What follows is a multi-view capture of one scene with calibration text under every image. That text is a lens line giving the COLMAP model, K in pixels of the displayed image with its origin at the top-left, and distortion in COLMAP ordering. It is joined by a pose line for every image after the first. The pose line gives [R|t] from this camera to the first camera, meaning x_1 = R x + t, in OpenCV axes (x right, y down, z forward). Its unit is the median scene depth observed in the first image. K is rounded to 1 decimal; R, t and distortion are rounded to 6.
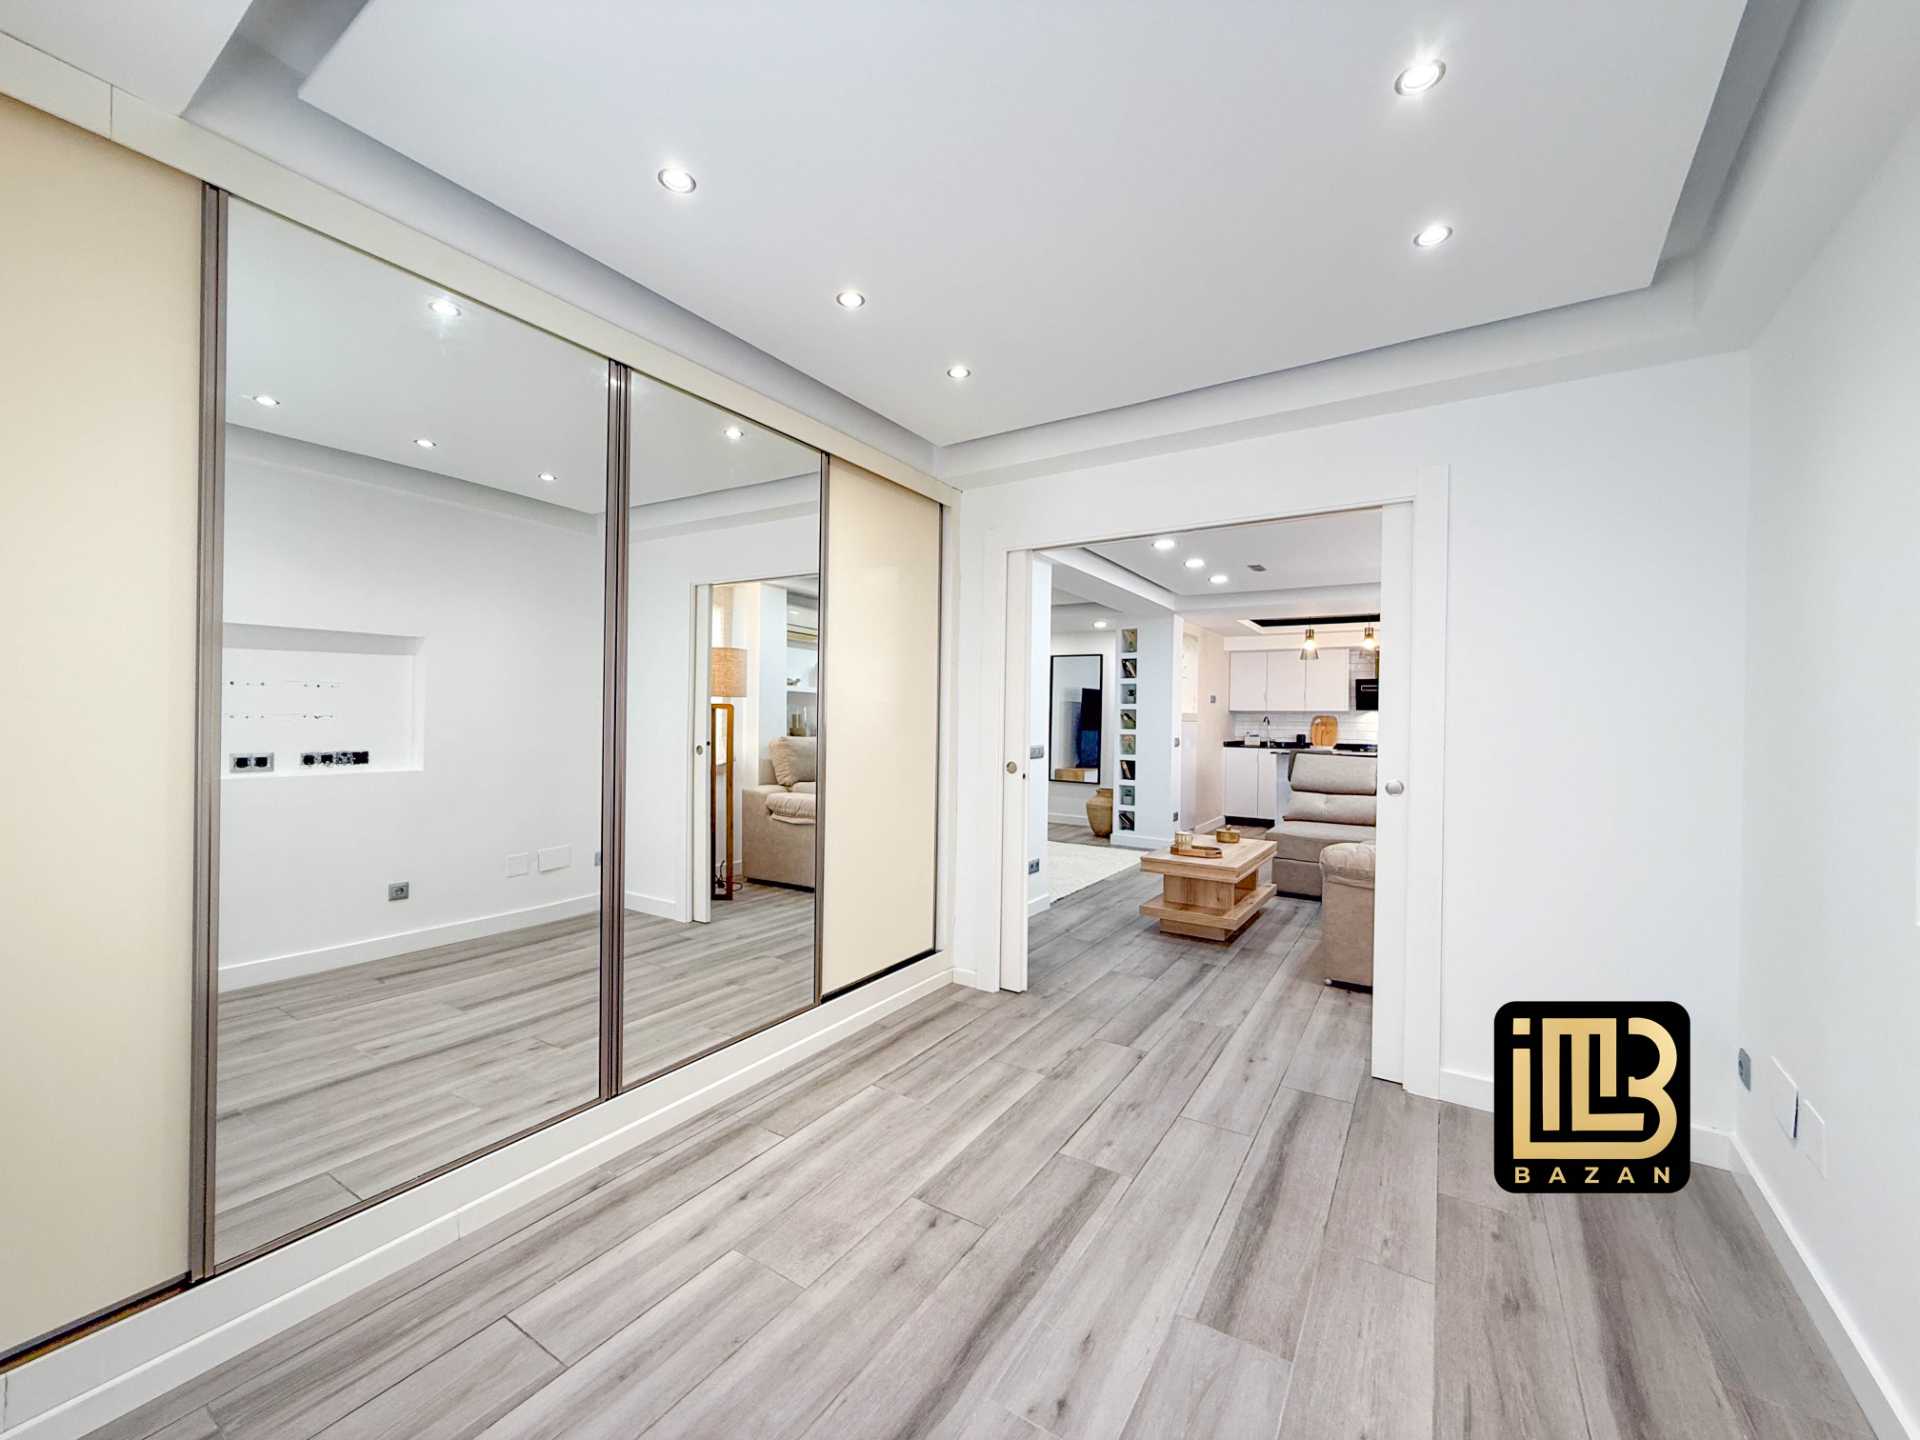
lens RADIAL K [[766.1, 0, 955.4], [0, 766.1, 717.7], [0, 0, 1]] dist [-0.000122, 0.000057]
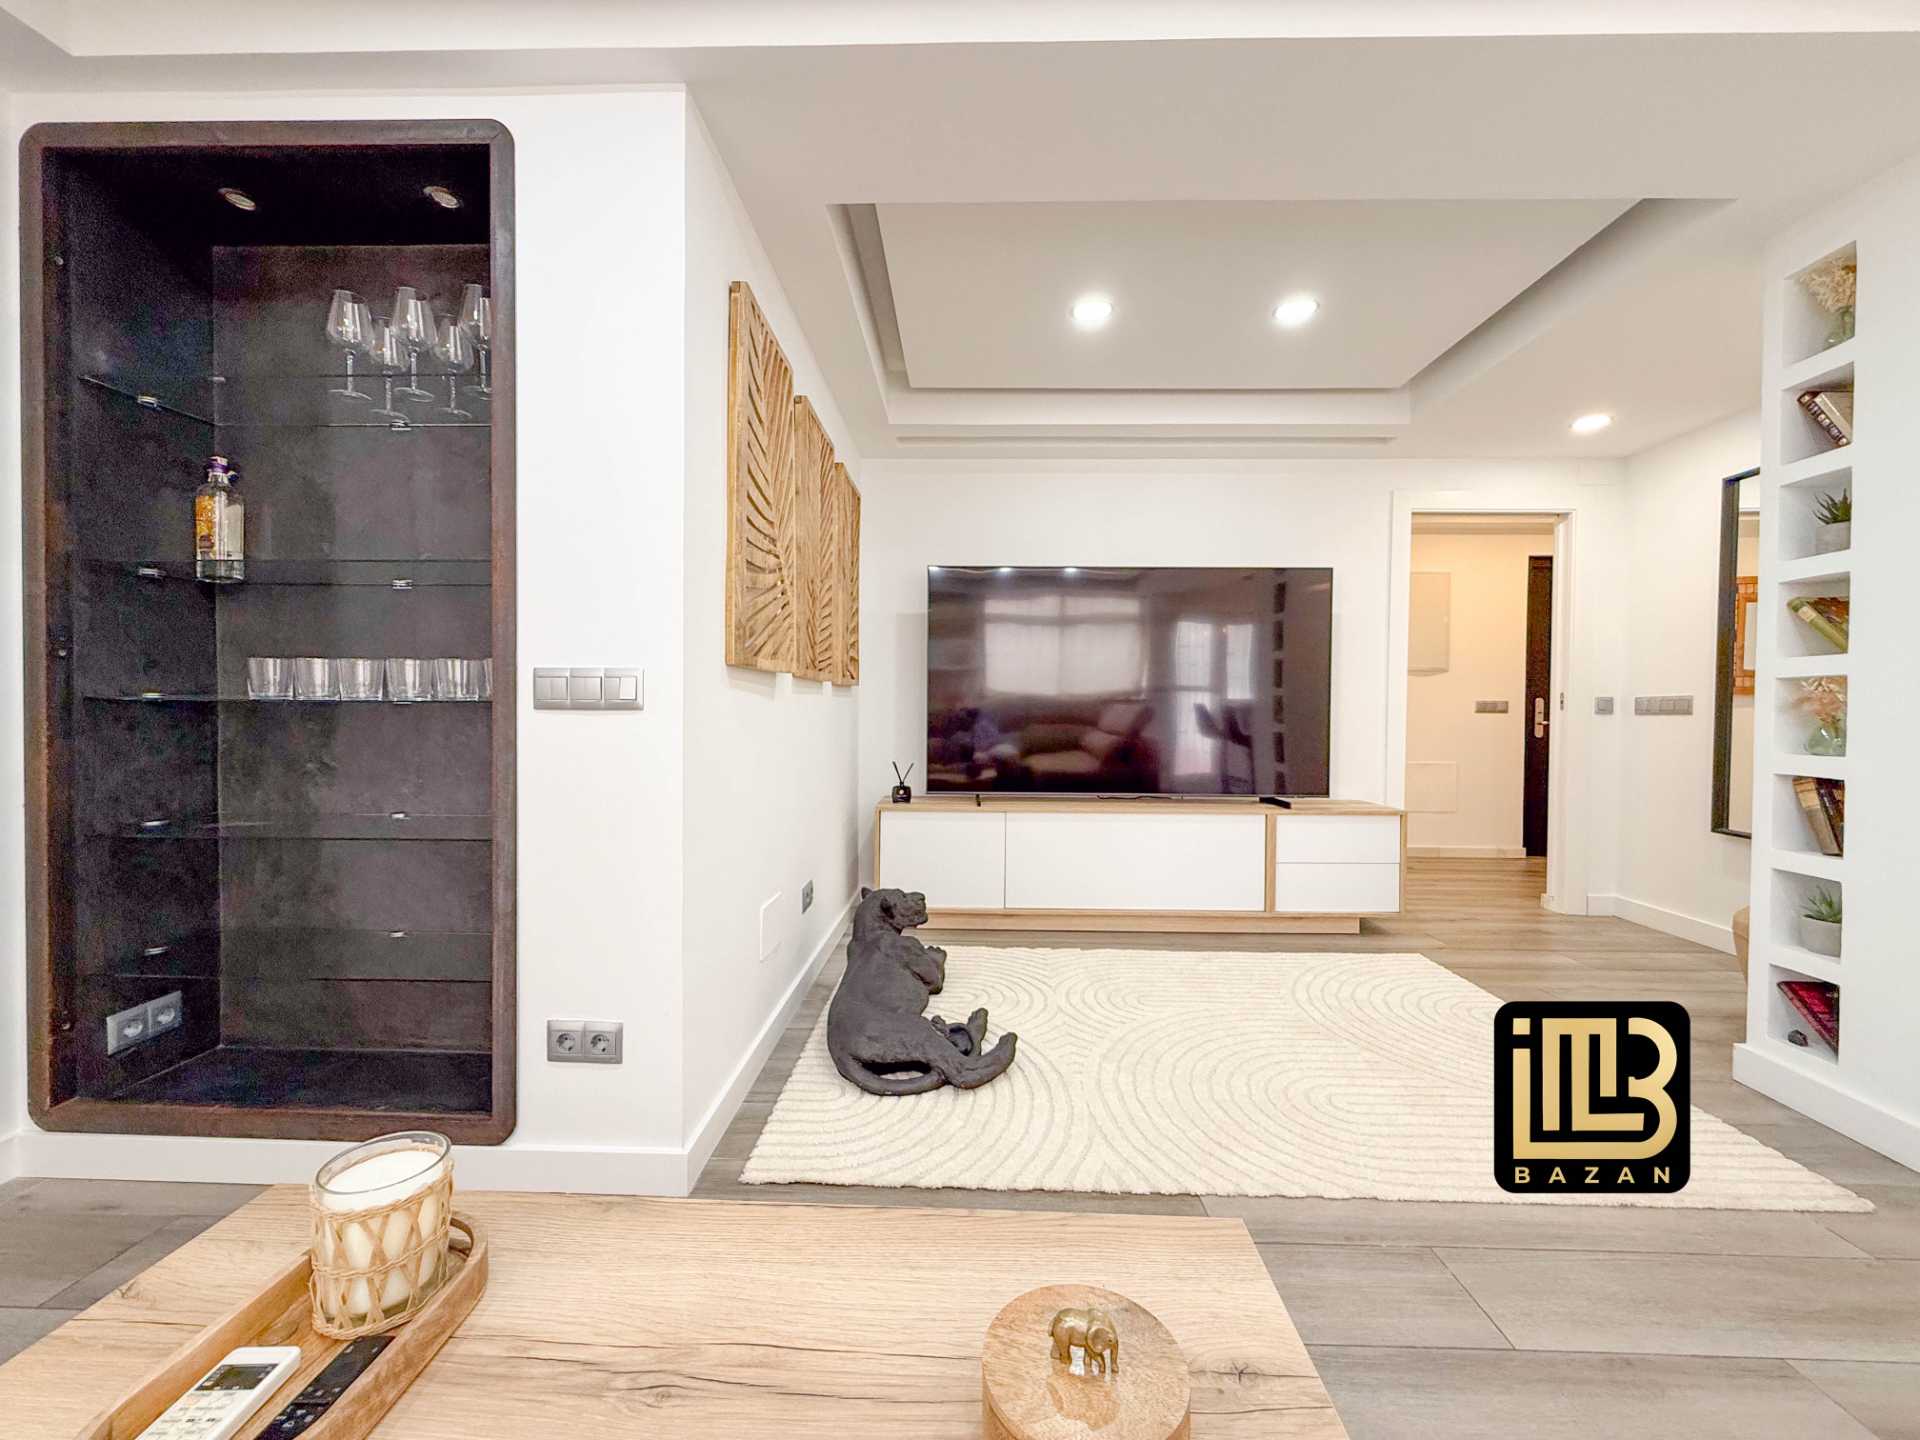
lens RADIAL K [[766.1, 0, 947.6], [0, 766.1, 717.1], [0, 0, 1]] dist [-0.000122, 0.000057]
pose [[0.513339, -0.008214, -0.858147, 1.069346], [0.000442, 0.999957, -0.009307, 0.136832], [0.858186, 0.004399, 0.513320, 2.228515]]
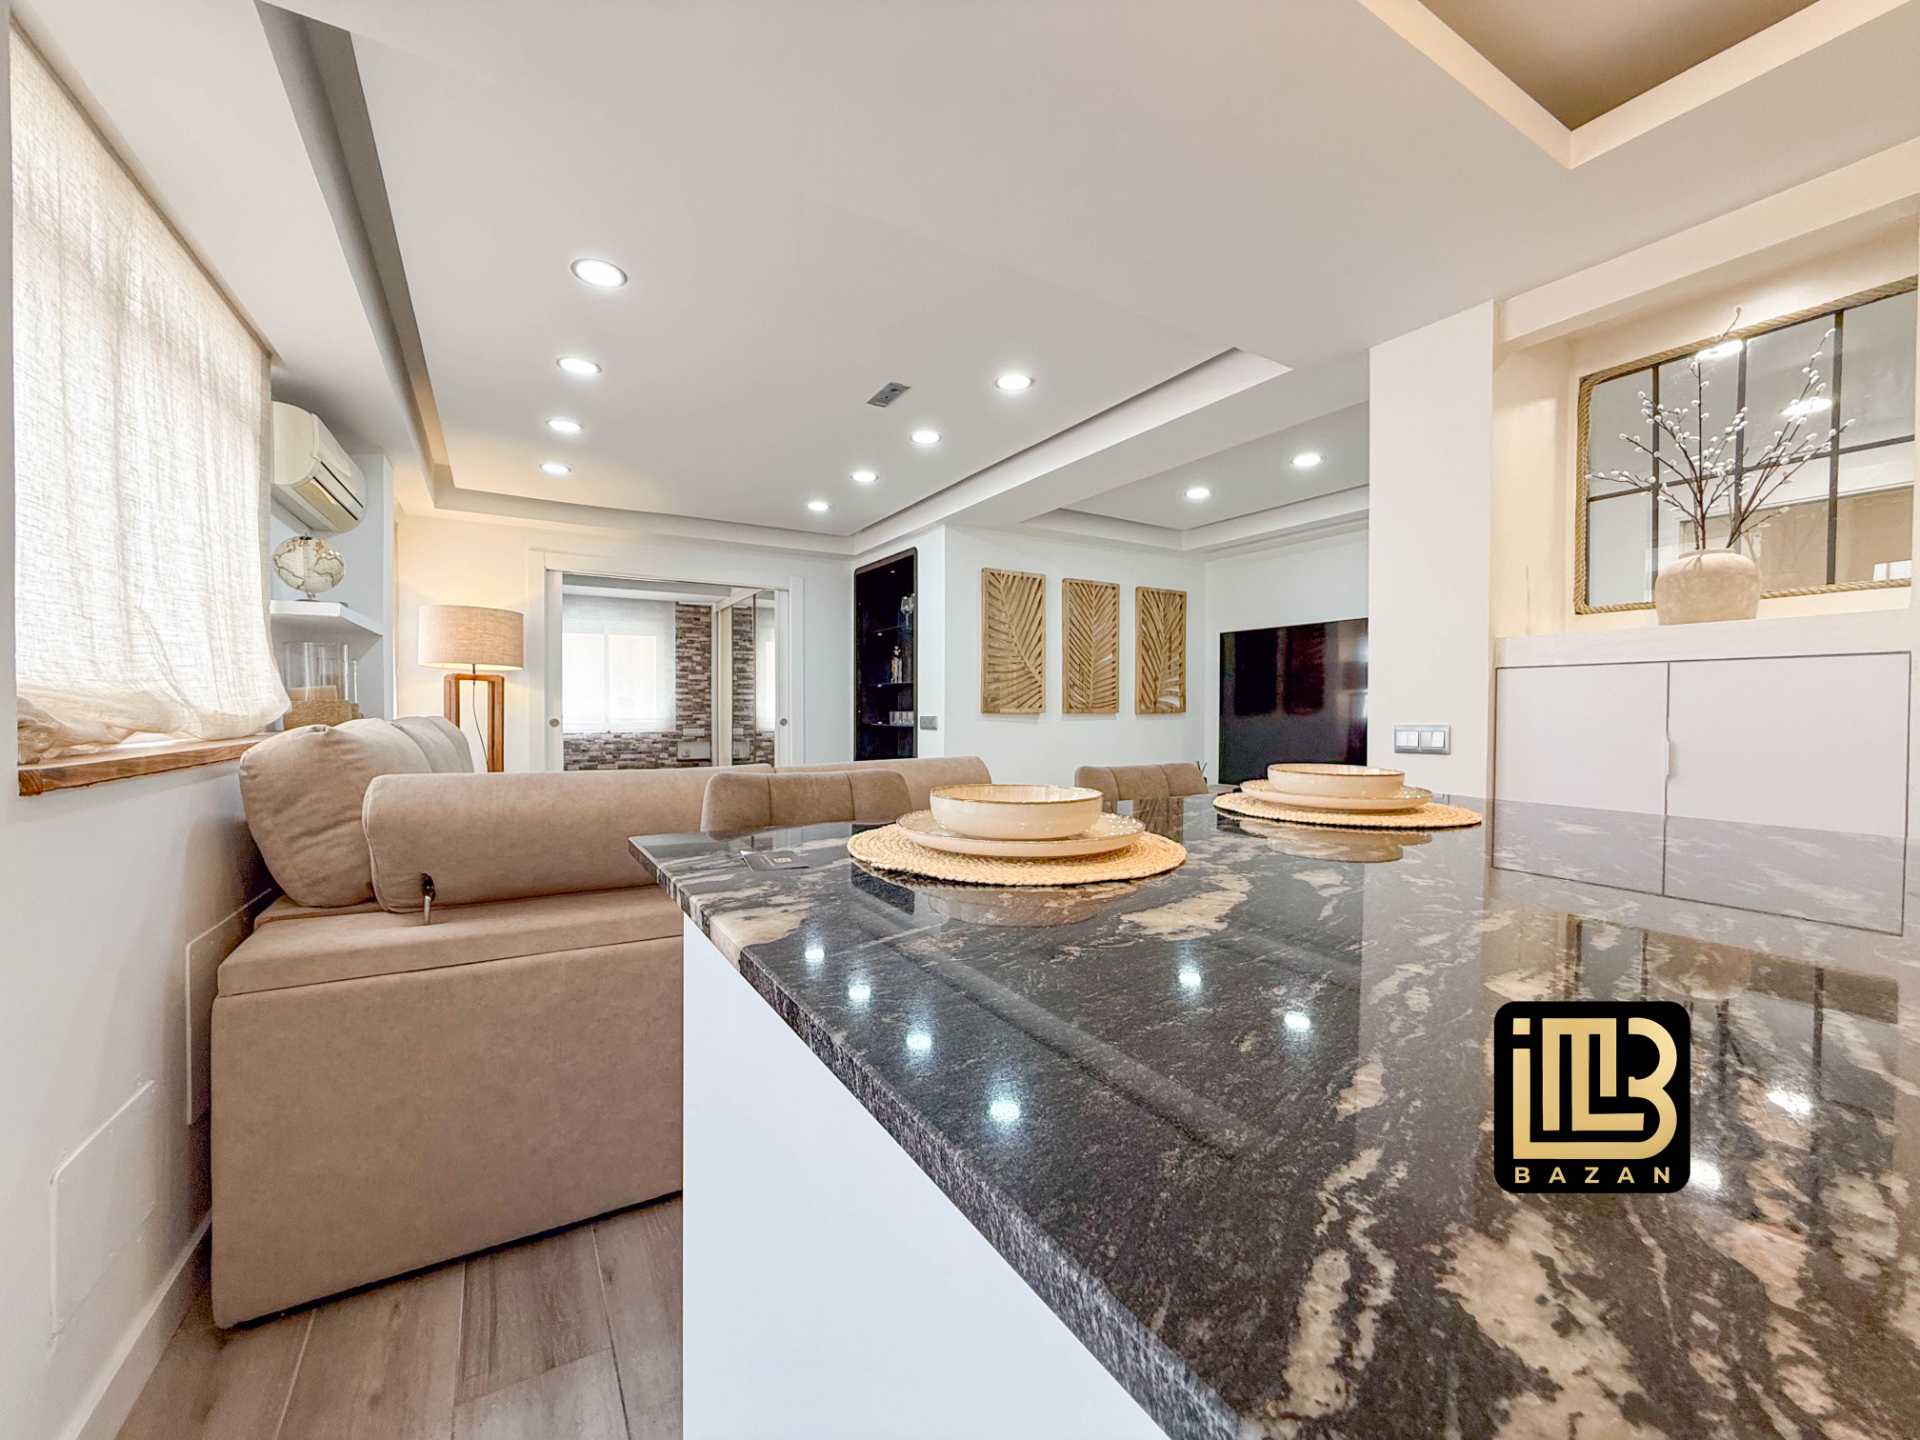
lens RADIAL K [[766.1, 0, 953.1], [0, 766.1, 716.5], [0, 0, 1]] dist [-0.000122, 0.000057]
pose [[-0.451855, -0.013071, -0.891996, 2.287738], [-0.014367, 0.999870, -0.007374, 0.098832], [0.891976, 0.009483, -0.451984, 3.425968]]
